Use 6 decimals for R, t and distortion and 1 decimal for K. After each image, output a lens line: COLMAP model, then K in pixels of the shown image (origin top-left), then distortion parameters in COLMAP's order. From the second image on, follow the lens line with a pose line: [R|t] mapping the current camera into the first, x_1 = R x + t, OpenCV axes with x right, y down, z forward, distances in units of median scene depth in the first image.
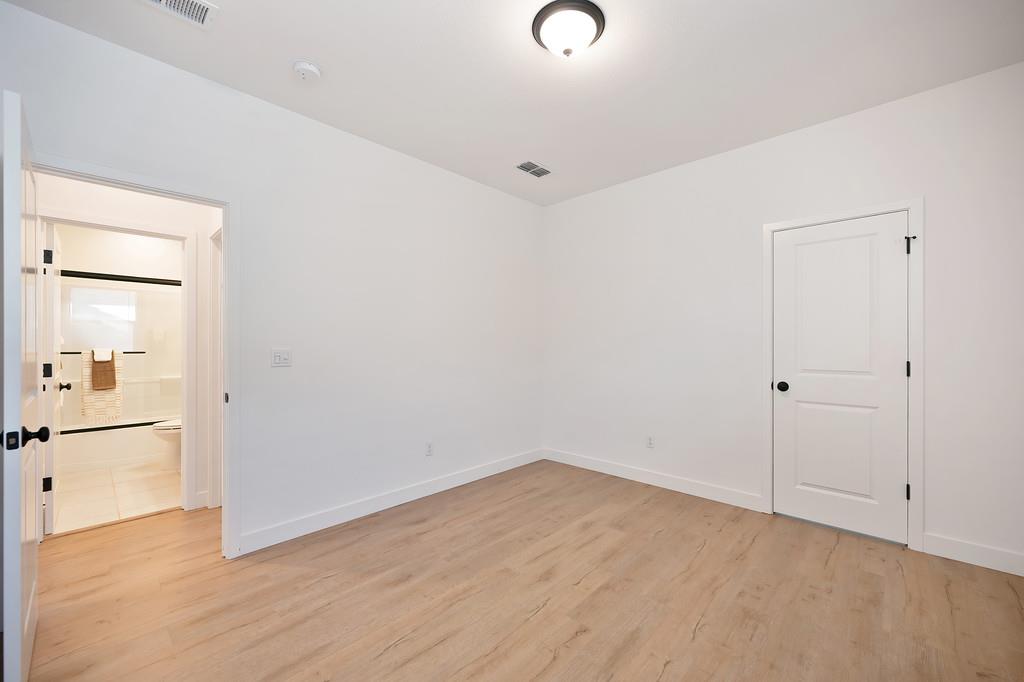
lens RADIAL K [[409.1, 0, 534.6], [0, 409.1, 356.7], [0, 0, 1]] dist [0.001768, -0.000167]
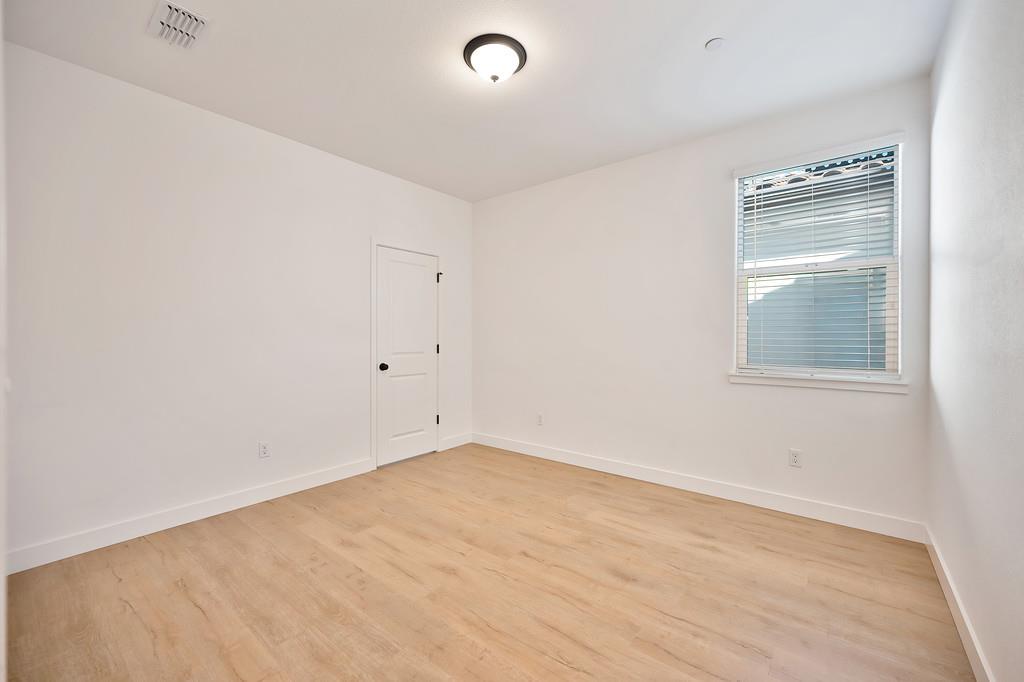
lens RADIAL K [[409.1, 0, 505.3], [0, 409.1, 339.8], [0, 0, 1]] dist [0.001768, -0.000167]
pose [[-0.042712, -0.008341, 0.999053, -0.779308], [0.031470, 0.999458, 0.009690, -0.011979], [-0.998592, 0.031854, -0.042427, 0.733971]]
